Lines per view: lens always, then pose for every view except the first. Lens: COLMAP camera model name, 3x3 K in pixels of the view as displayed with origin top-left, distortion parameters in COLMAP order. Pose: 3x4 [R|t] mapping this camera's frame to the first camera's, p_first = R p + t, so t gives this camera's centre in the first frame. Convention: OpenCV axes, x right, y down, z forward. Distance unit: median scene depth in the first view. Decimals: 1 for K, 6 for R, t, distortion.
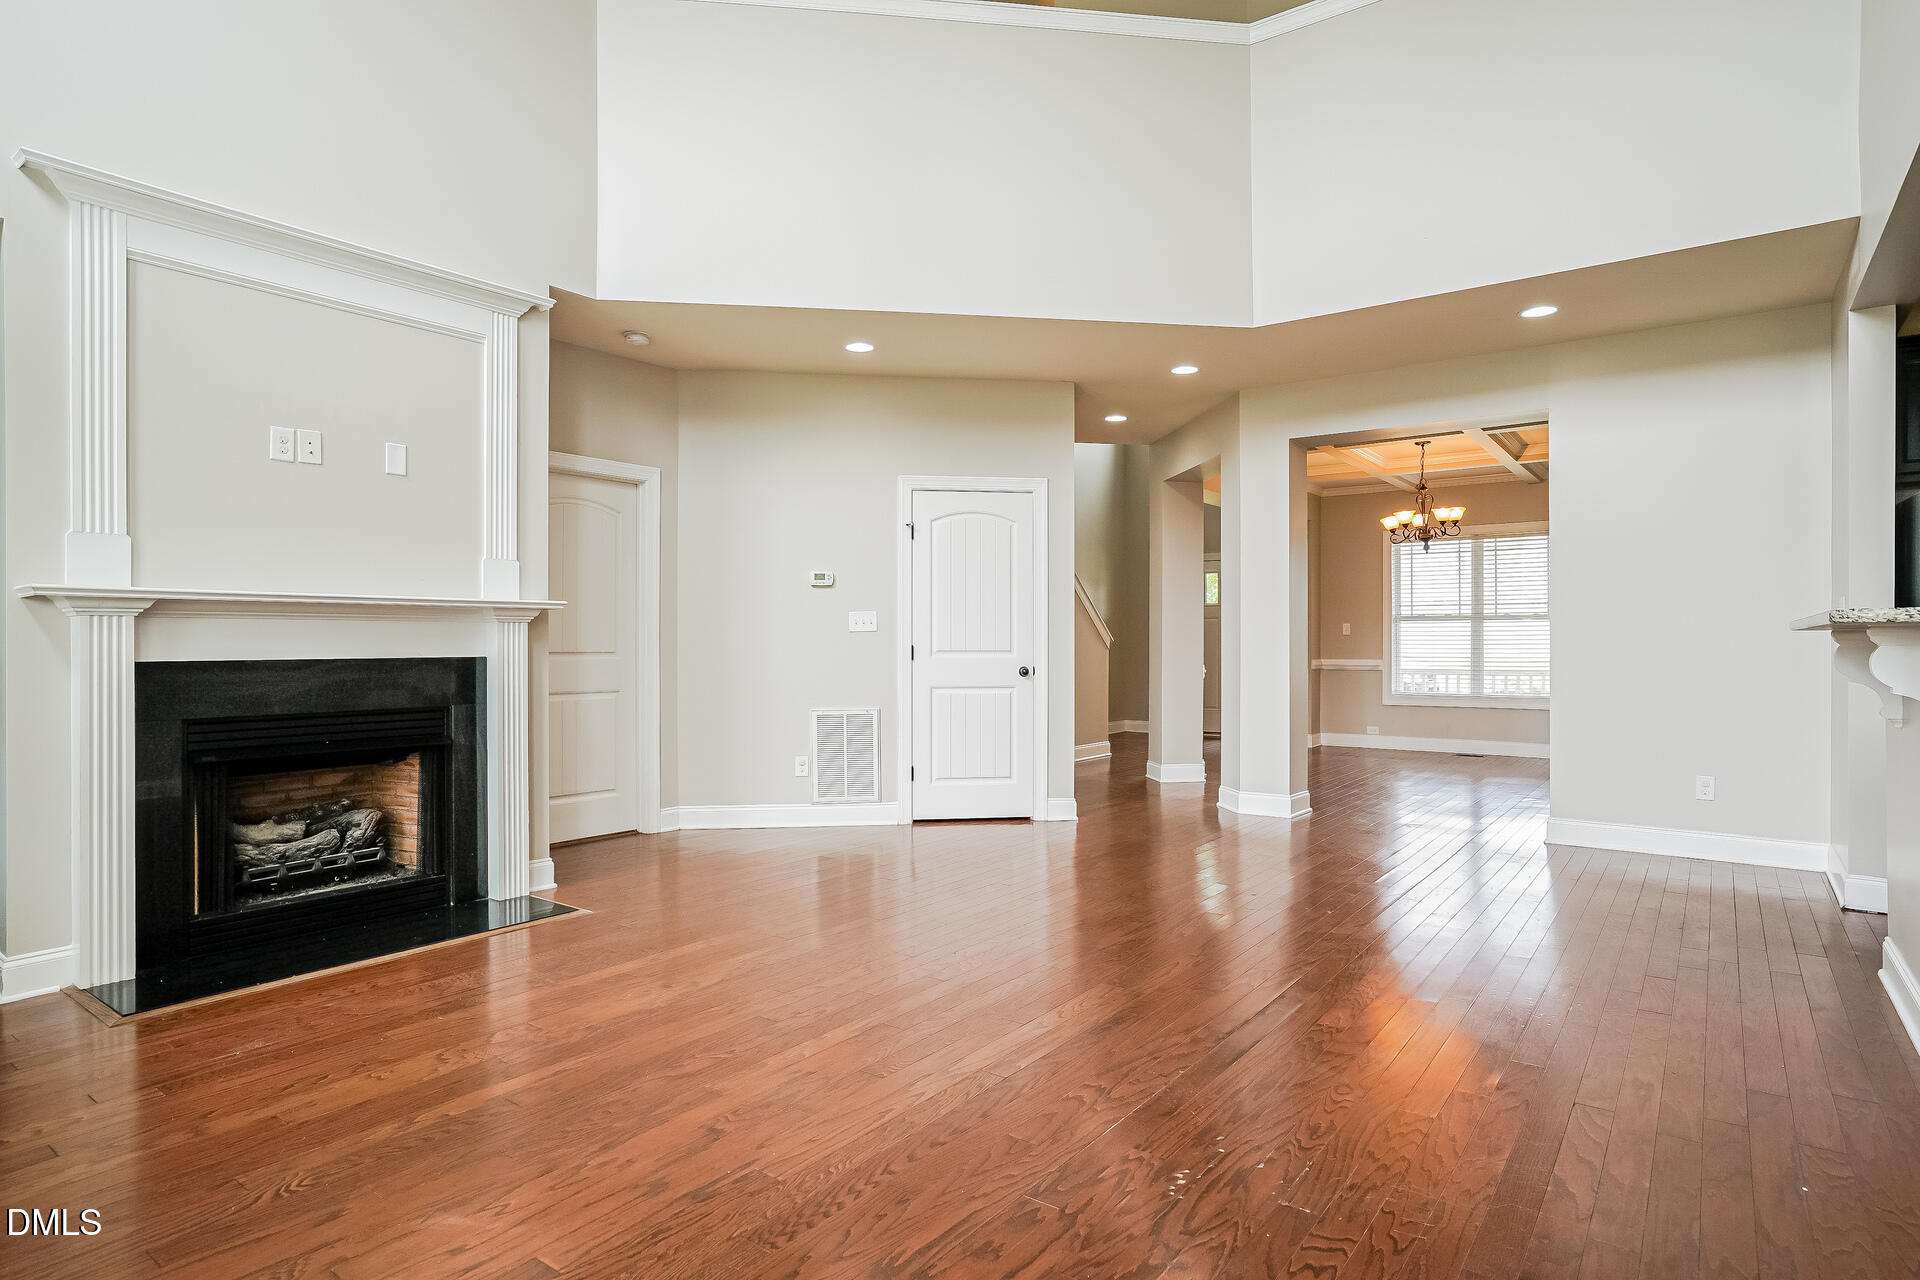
lens RADIAL K [[1043.0, 0, 966.2], [0, 1043.0, 633.4], [0, 0, 1]] dist [0.014775, -0.000086]
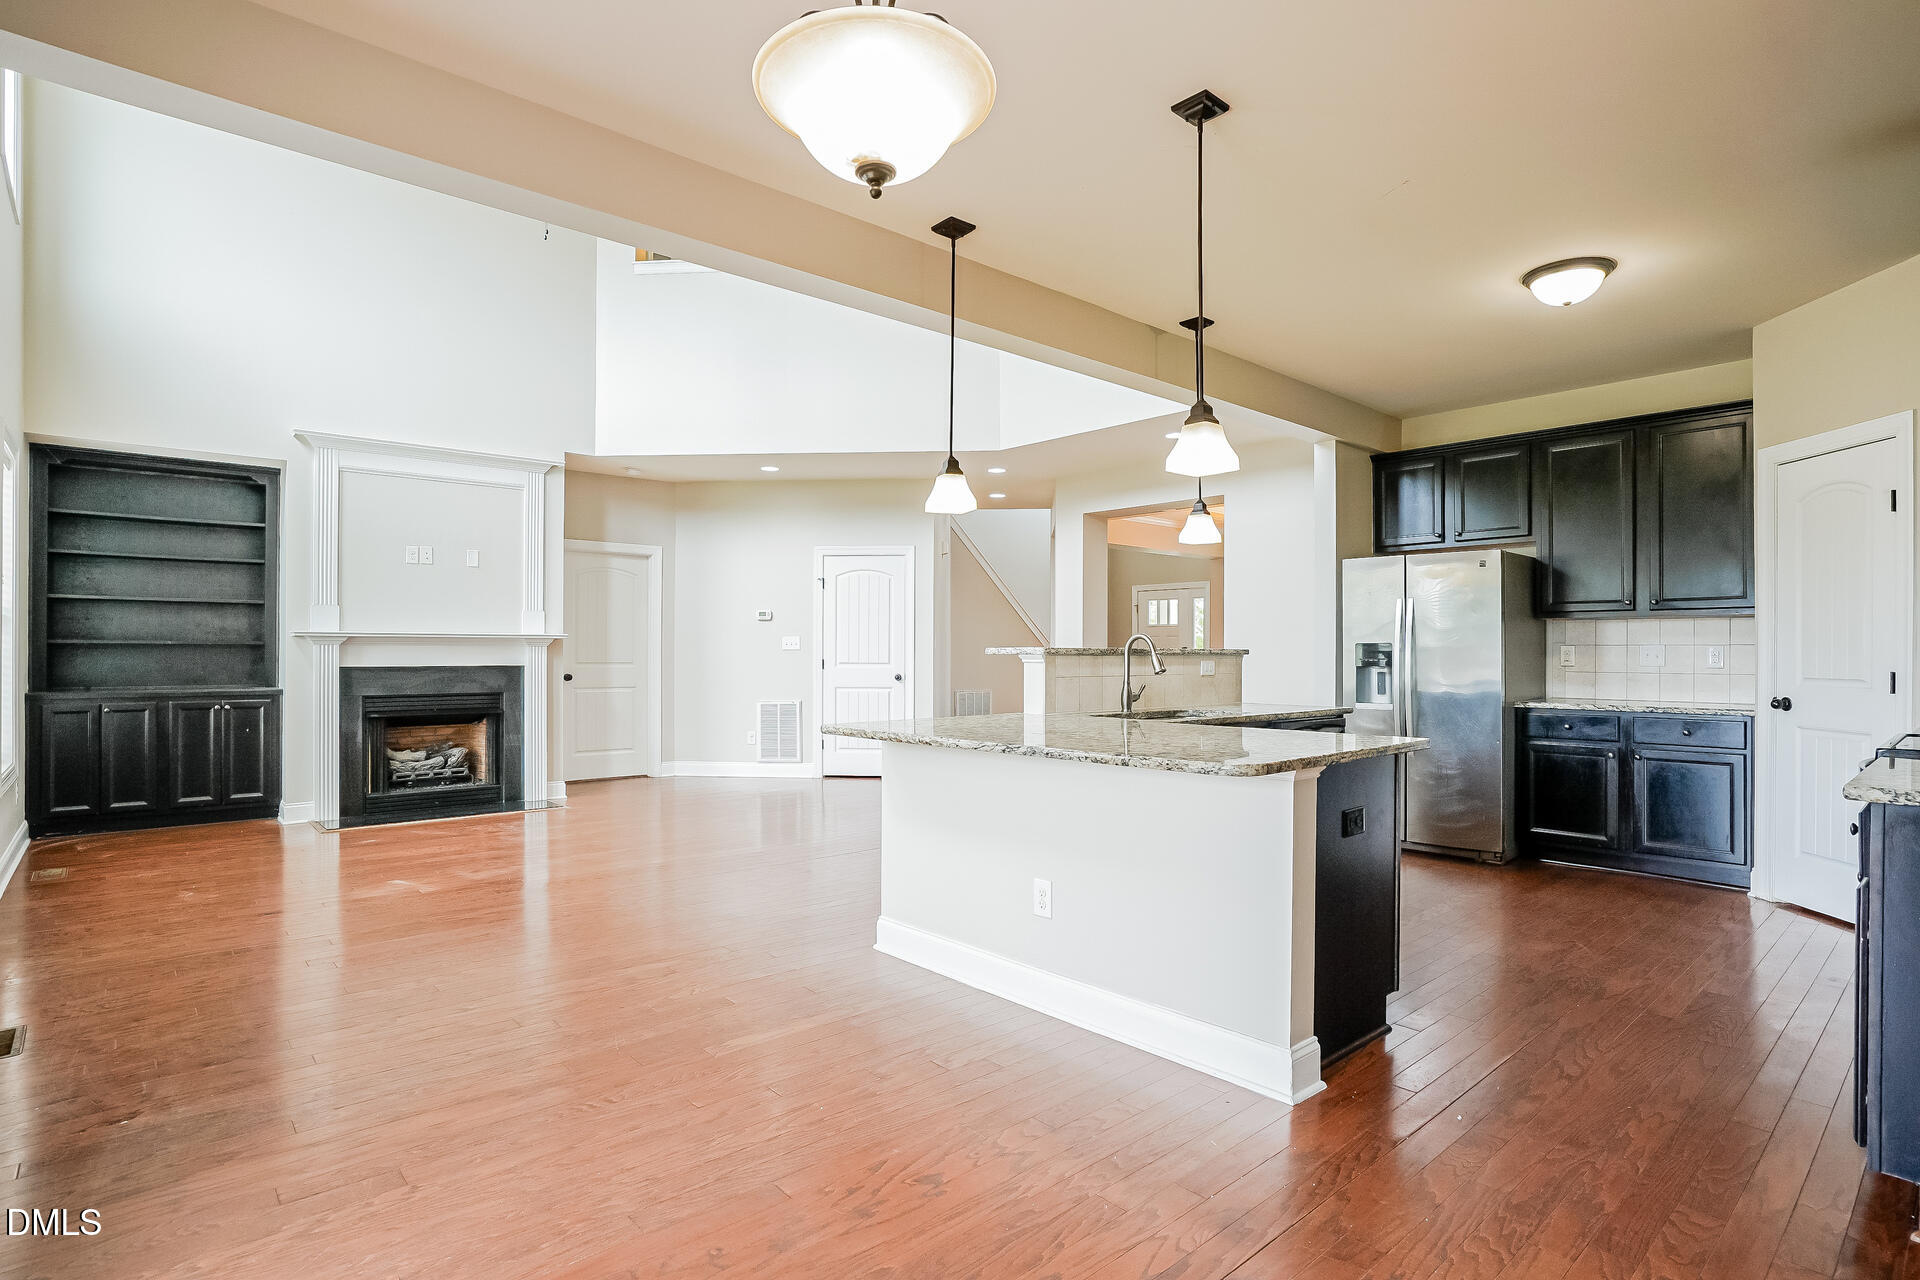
lens RADIAL K [[970.3, 0, 952.9], [0, 970.3, 637.3], [0, 0, 1]] dist [-0.004408, -0.000235]
pose [[0.976498, 0.000013, -0.215527, 0.621427], [-0.001356, 0.999981, -0.006085, -0.016655], [0.215523, 0.006234, 0.976479, -0.465312]]
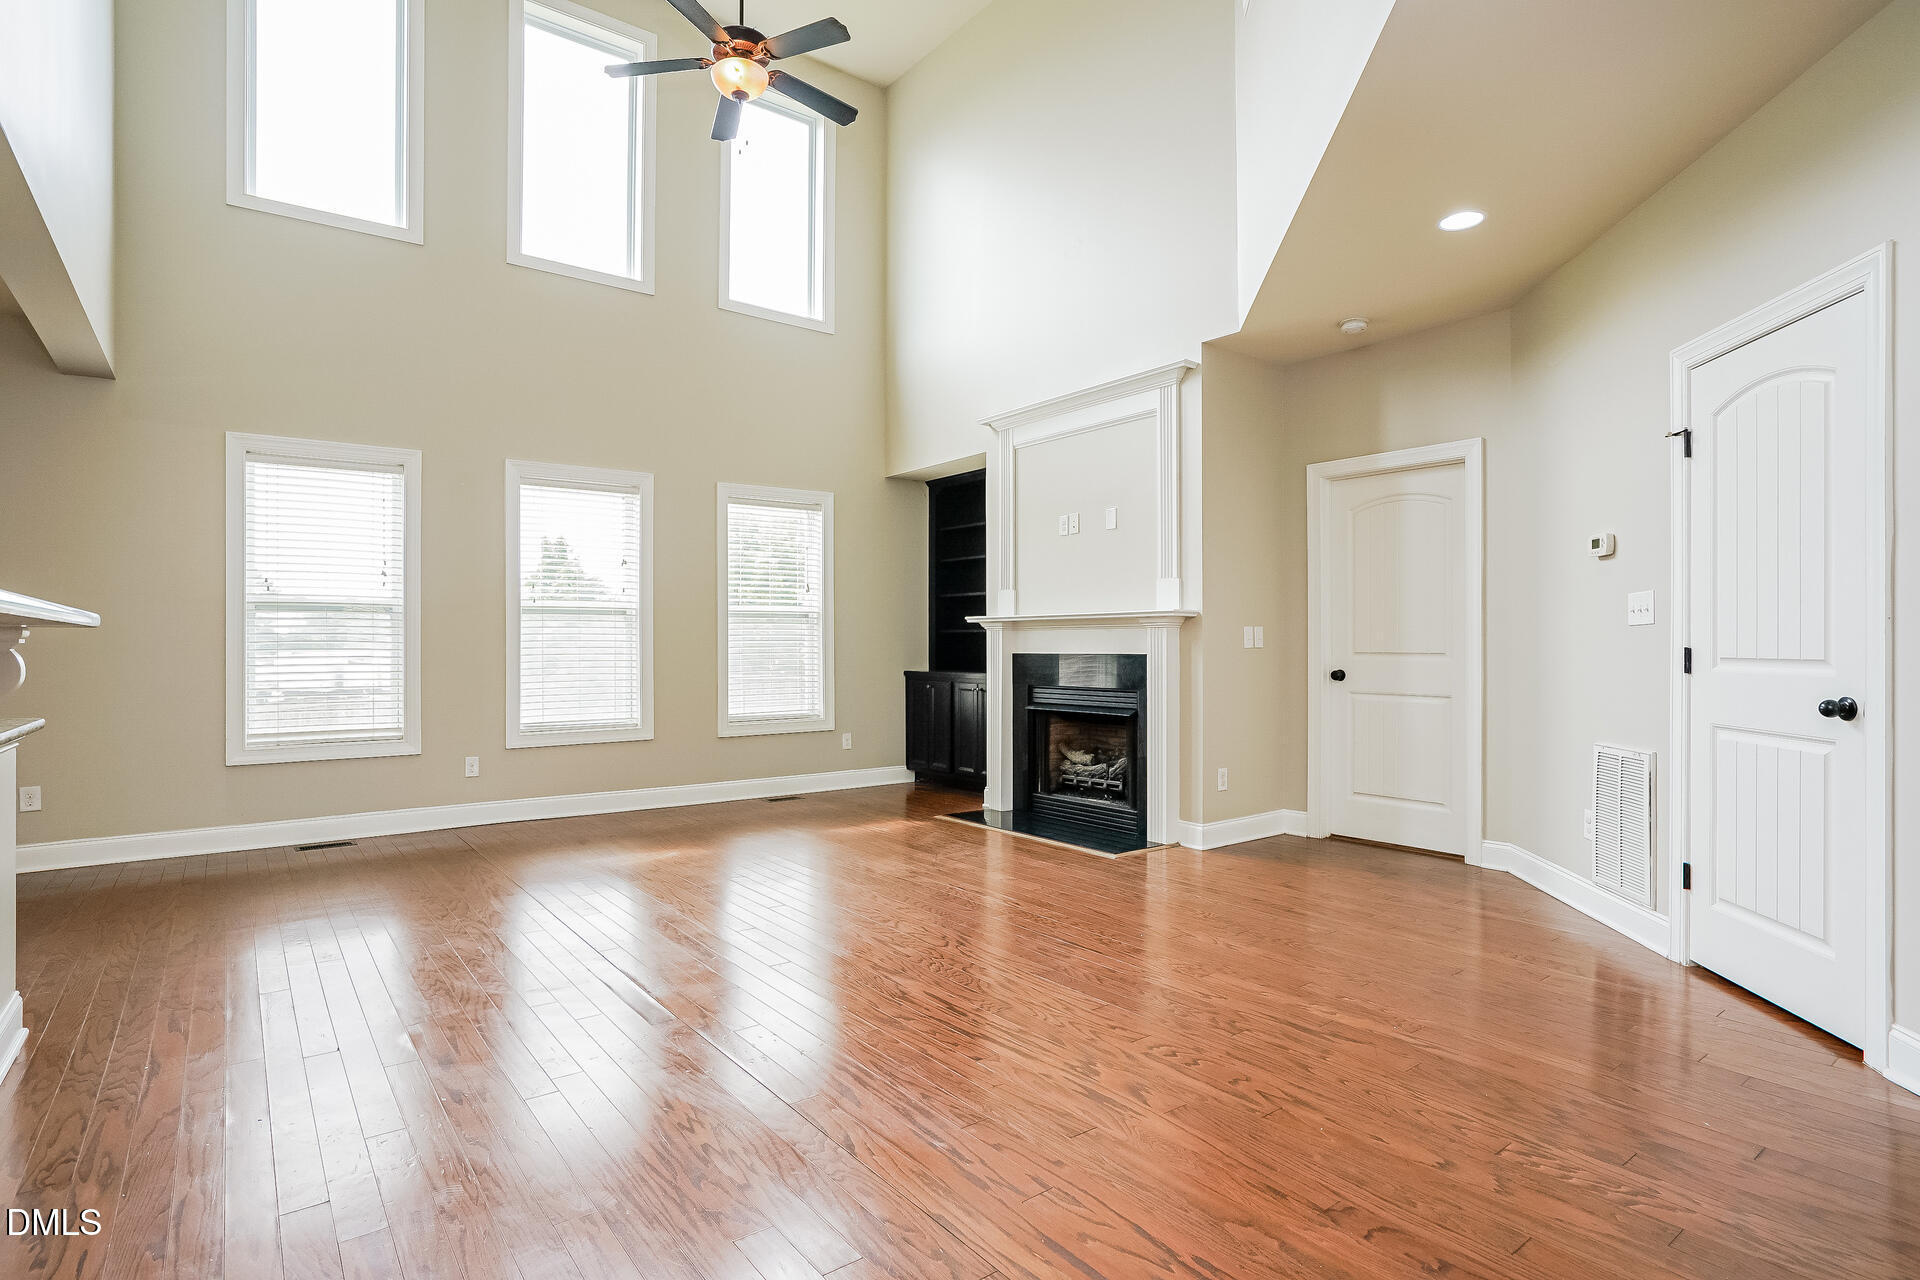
lens RADIAL K [[981.3, 0, 960.0], [0, 981.3, 640.0], [0, 0, 1]] dist [-0.020033, -0.000409]
pose [[-0.266925, -0.002520, -0.963714, 0.794842], [0.011884, 0.999912, -0.005907, 0.008692], [0.963644, -0.013030, -0.266872, 1.101328]]
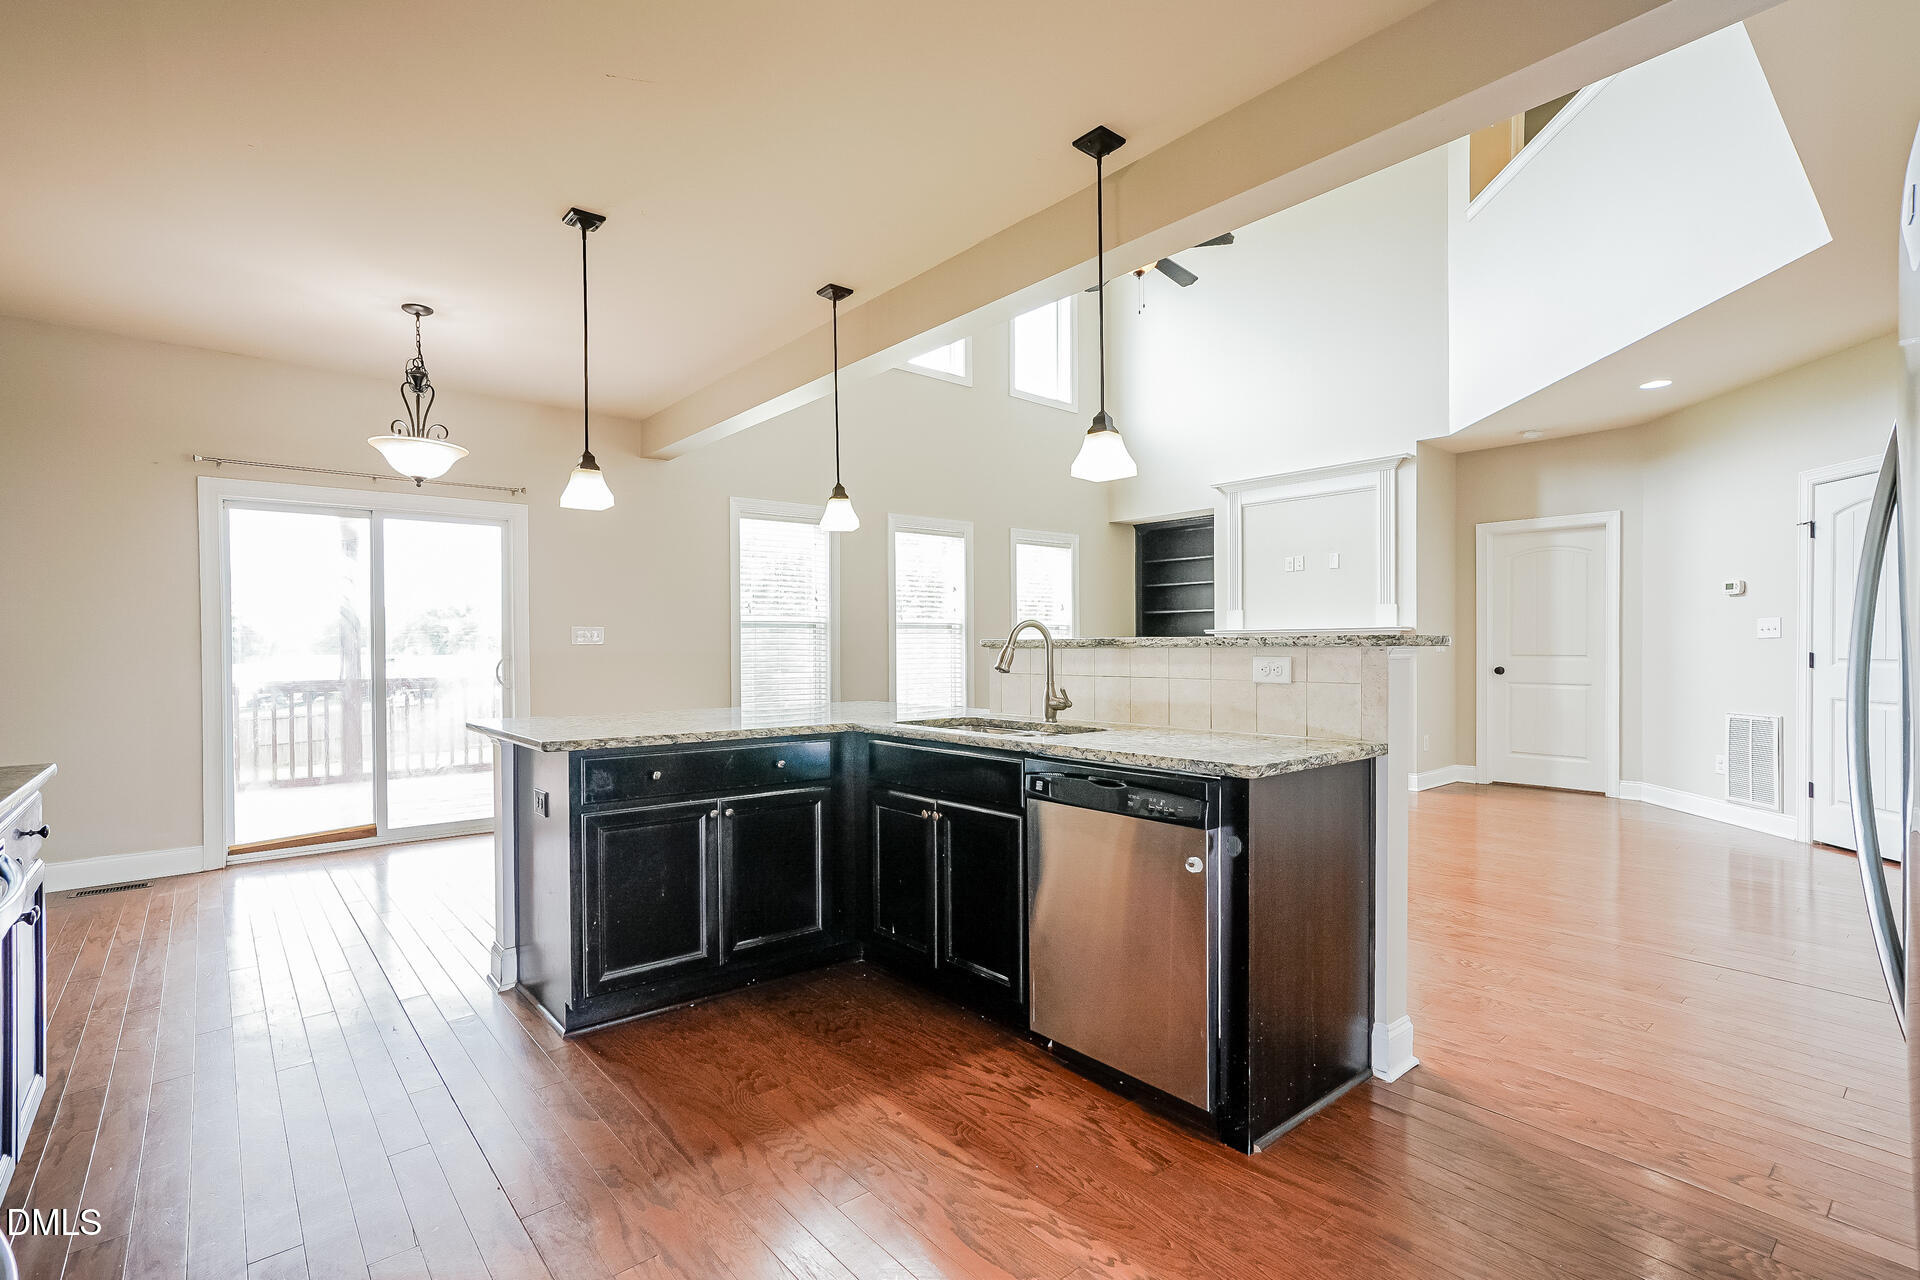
lens RADIAL K [[903.4, 0, 967.1], [0, 903.4, 646.9], [0, 0, 1]] dist [0.007220, 0.000756]
pose [[-0.209583, 0.003895, -0.977783, 1.292409], [0.014674, 0.999892, 0.000837, -0.007077], [0.977681, -0.014173, -0.209617, 0.628867]]
